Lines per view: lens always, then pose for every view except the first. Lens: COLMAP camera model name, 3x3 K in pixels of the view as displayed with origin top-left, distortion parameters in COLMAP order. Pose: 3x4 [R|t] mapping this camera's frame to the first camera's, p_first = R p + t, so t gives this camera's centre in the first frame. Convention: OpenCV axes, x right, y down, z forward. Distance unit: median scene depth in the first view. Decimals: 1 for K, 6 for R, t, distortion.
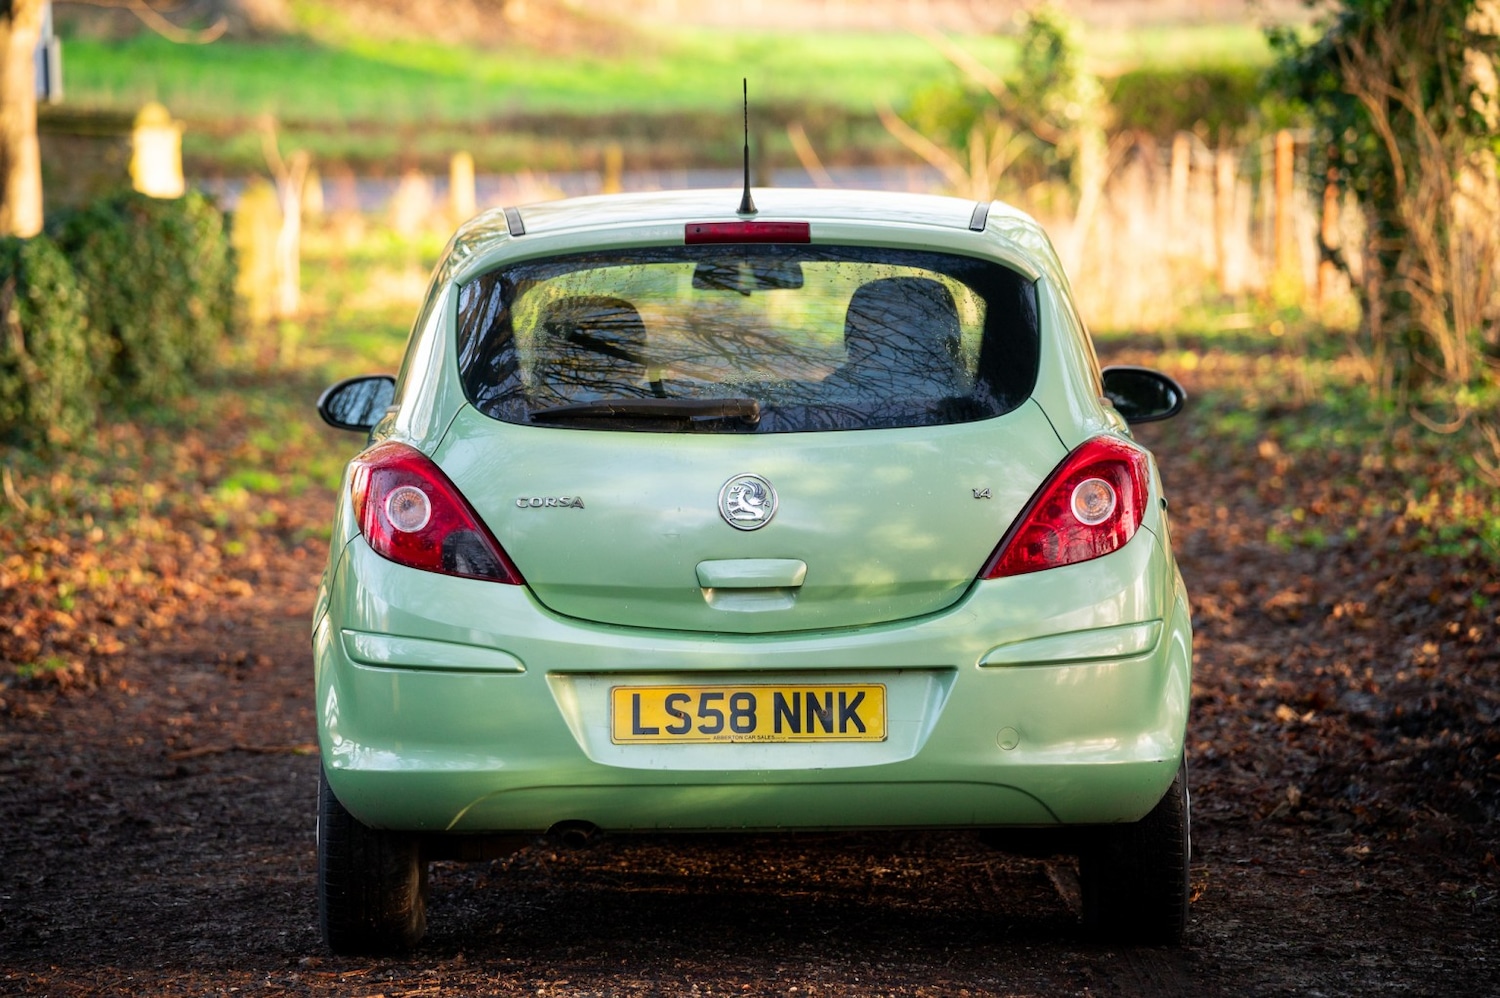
lens RADIAL K [[7810.9, 0, 749.3], [0, 7810.9, 464.5], [0, 0, 1]] dist [3.980419, 9.952983]
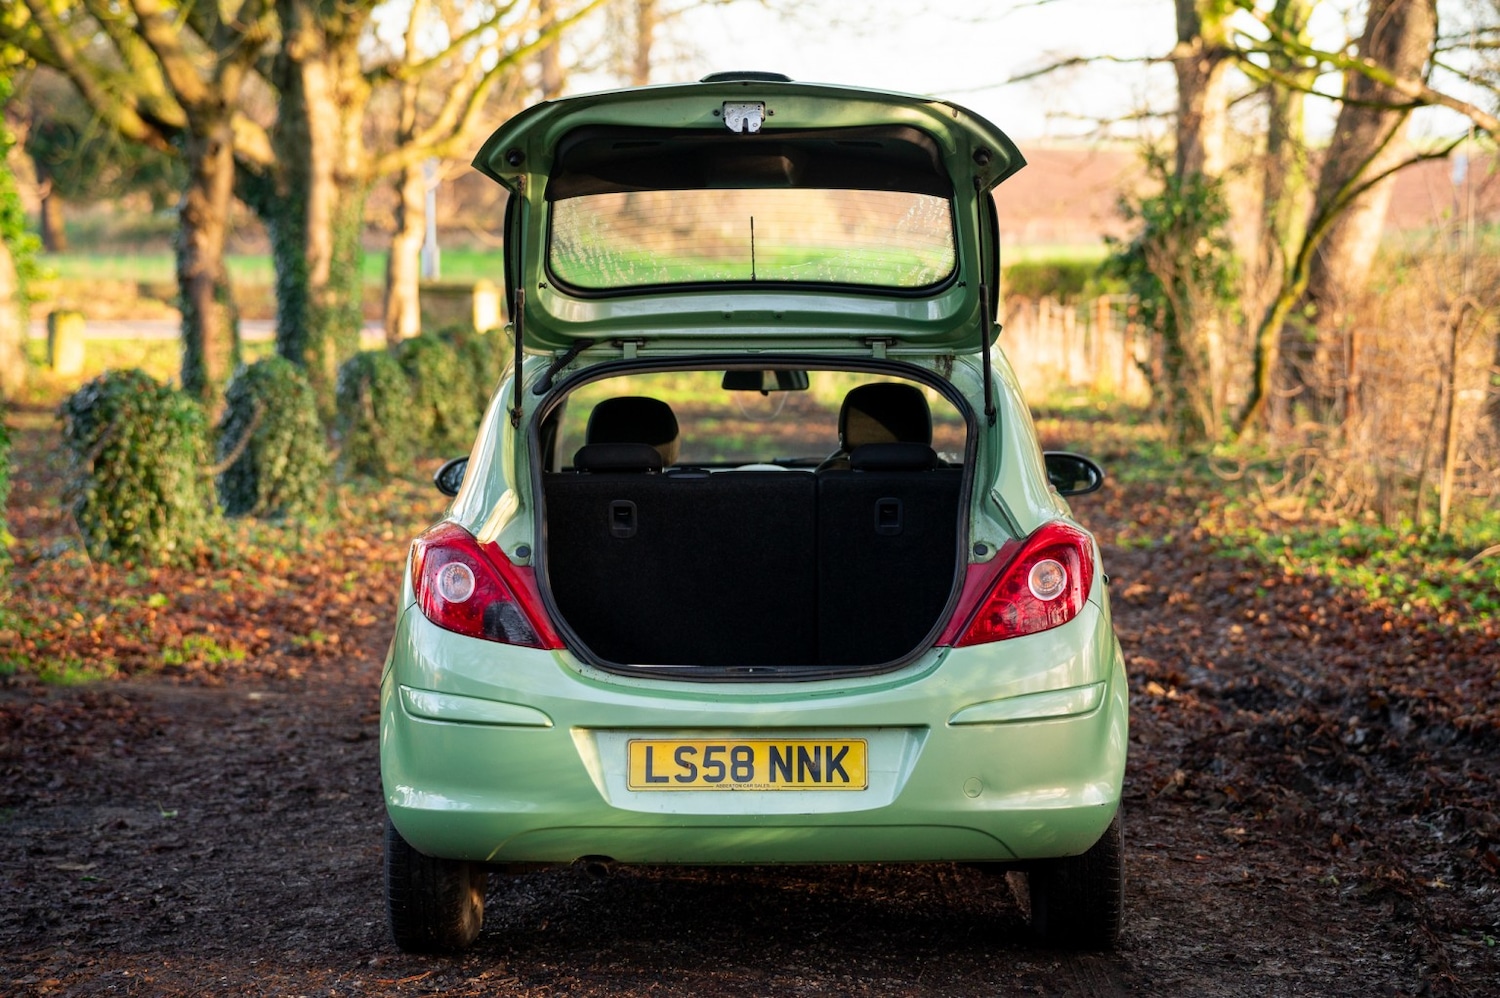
lens RADIAL K [[7765.1, 0, 710.0], [0, 7765.1, 498.5], [0, 0, 1]] dist [2.612945, -2.965947]
pose [[0.999975, 0.006664, -0.002308, -0.008153], [-0.006686, 0.999931, -0.009687, 0.010134], [0.002243, 0.009702, 0.999950, -0.357296]]
